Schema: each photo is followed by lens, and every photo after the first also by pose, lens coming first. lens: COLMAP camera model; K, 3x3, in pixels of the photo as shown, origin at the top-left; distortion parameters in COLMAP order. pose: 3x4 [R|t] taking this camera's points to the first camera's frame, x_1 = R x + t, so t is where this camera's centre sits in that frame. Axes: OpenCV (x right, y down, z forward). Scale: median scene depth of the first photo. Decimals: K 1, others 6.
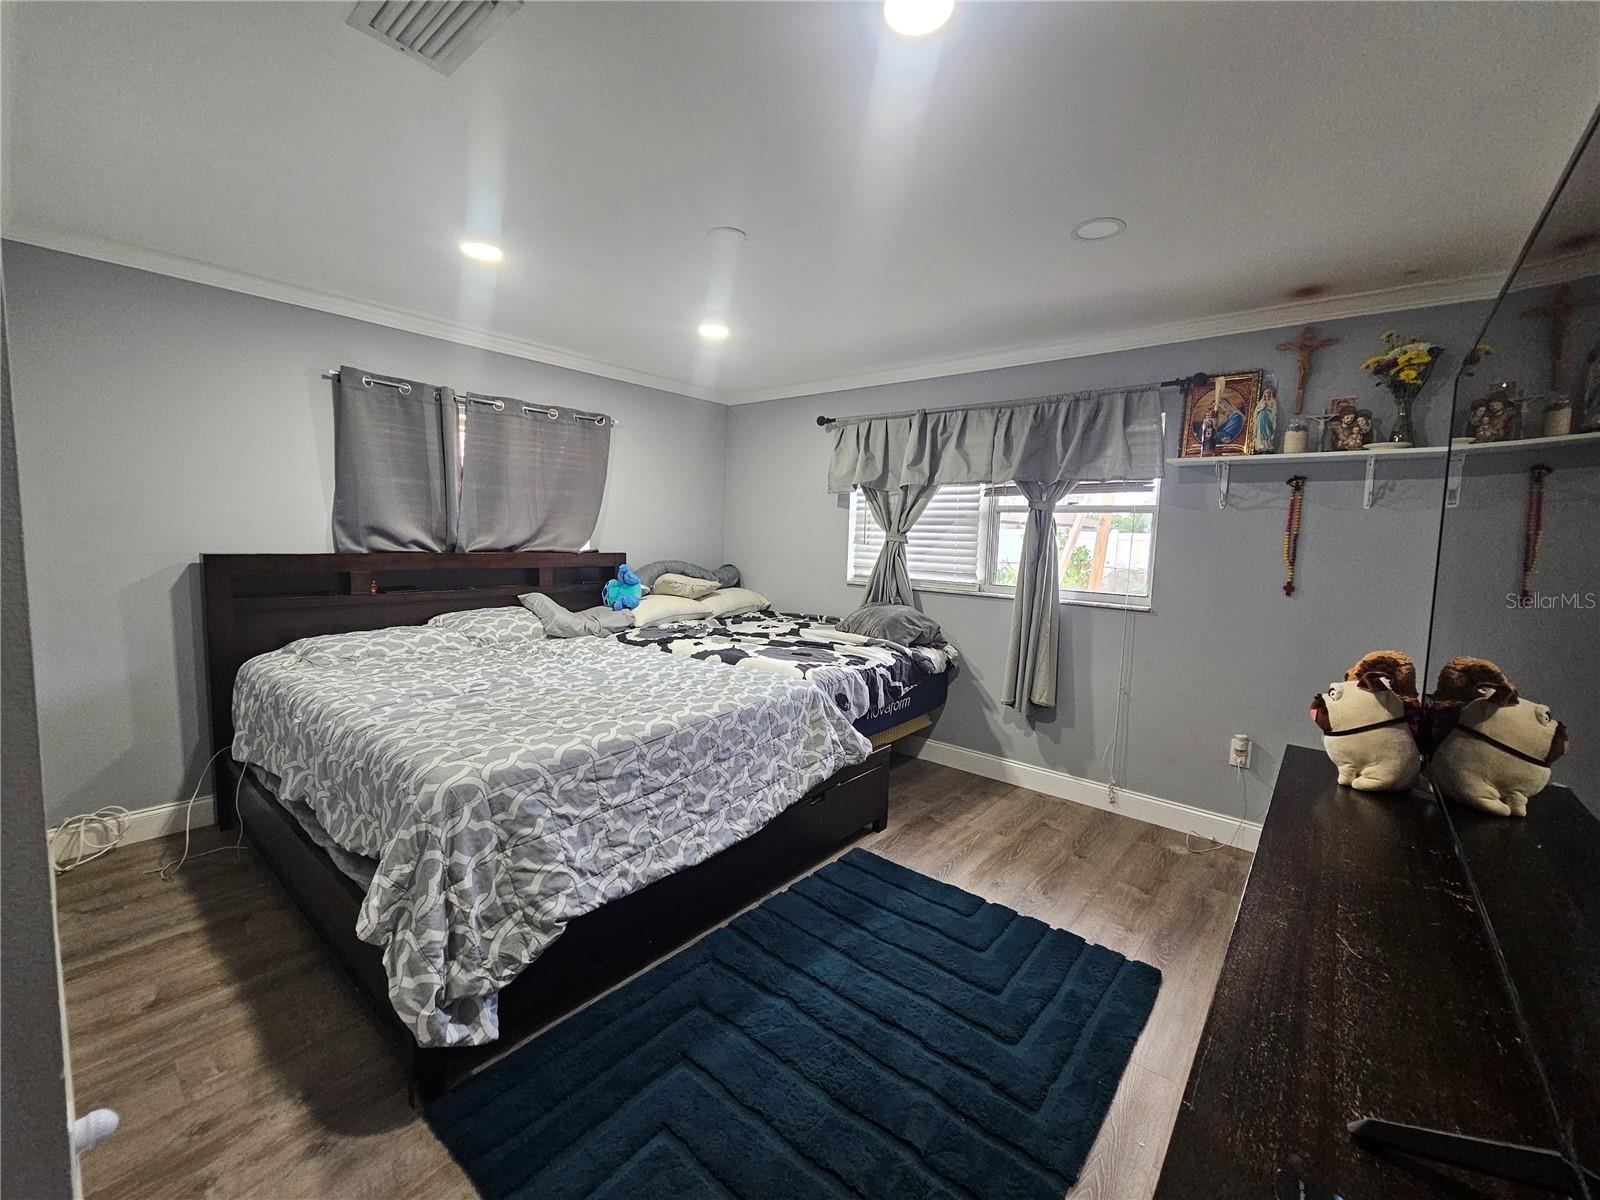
lens RADIAL K [[654.9, 0, 799.0], [0, 654.9, 601.4], [0, 0, 1]] dist [-0.003143, 0.001987]
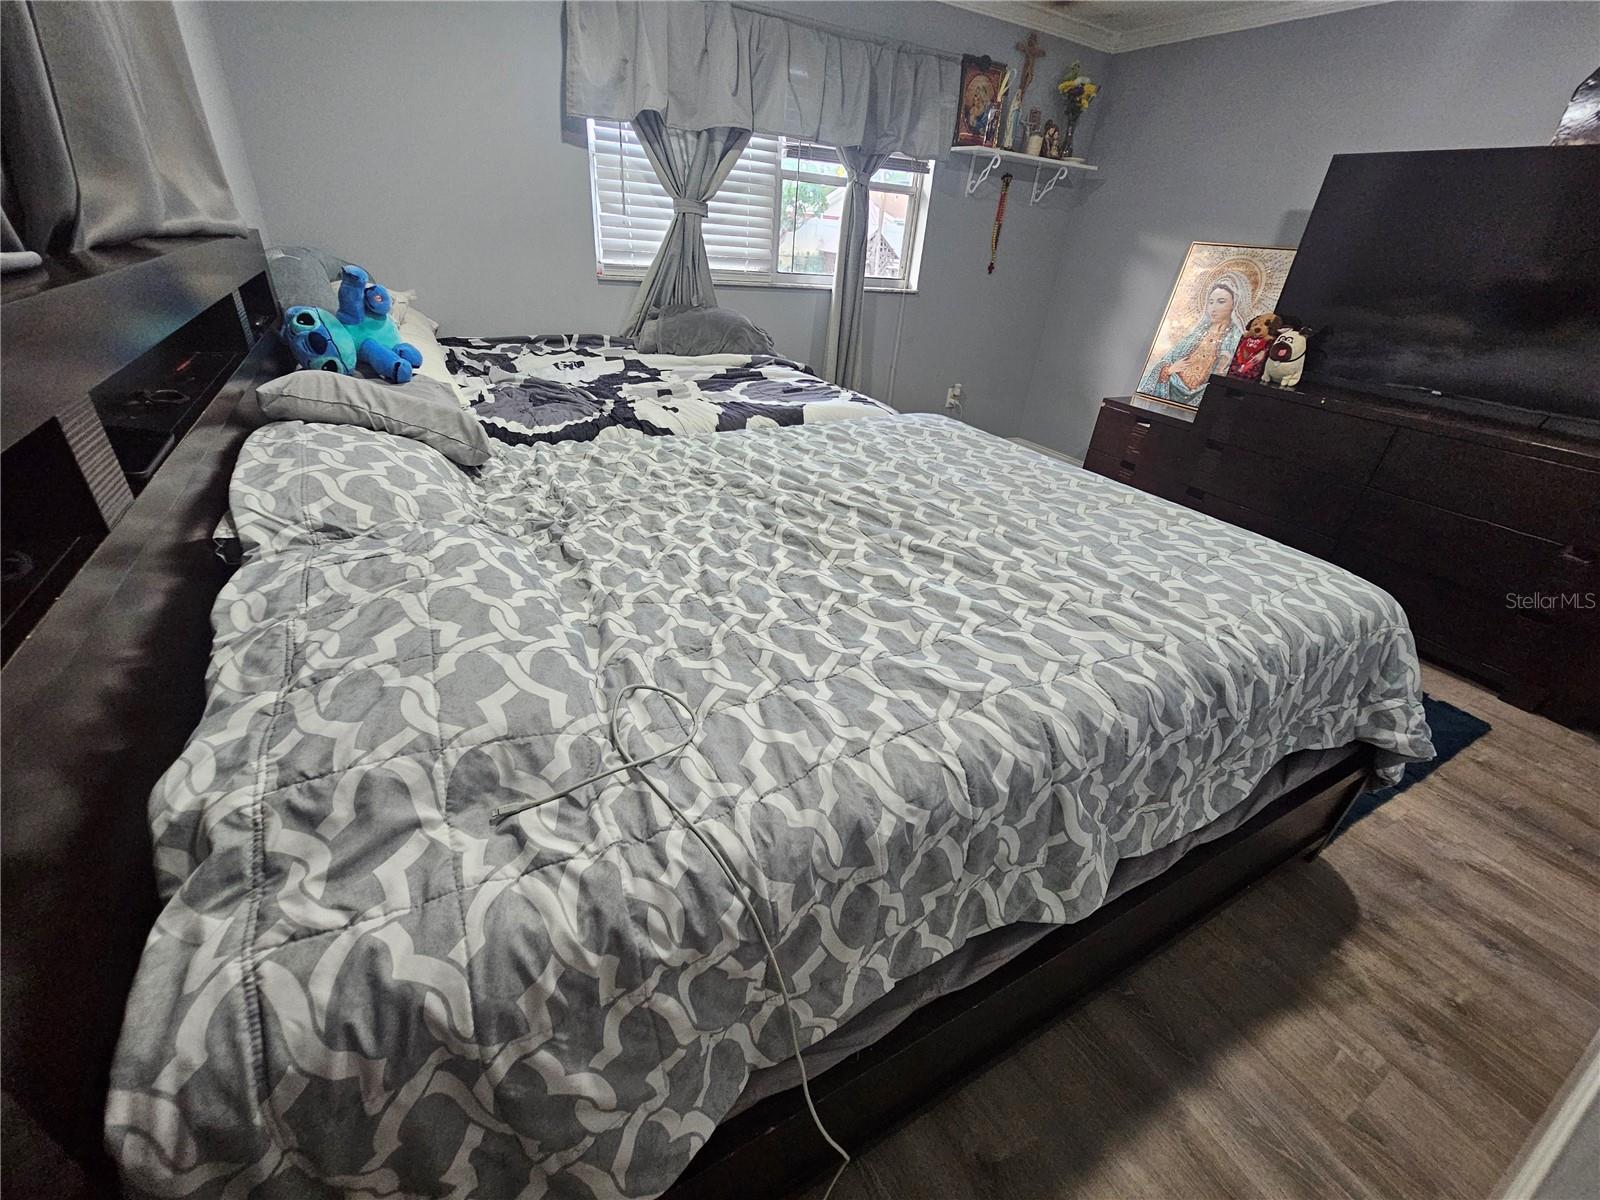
lens RADIAL K [[654.9, 0, 797.7], [0, 654.9, 597.5], [0, 0, 1]] dist [-0.003143, 0.001987]
pose [[0.370640, -0.459979, 0.806874, -0.726859], [0.032696, 0.874673, 0.483610, -0.079233], [-0.928201, -0.152864, 0.339228, 0.681637]]
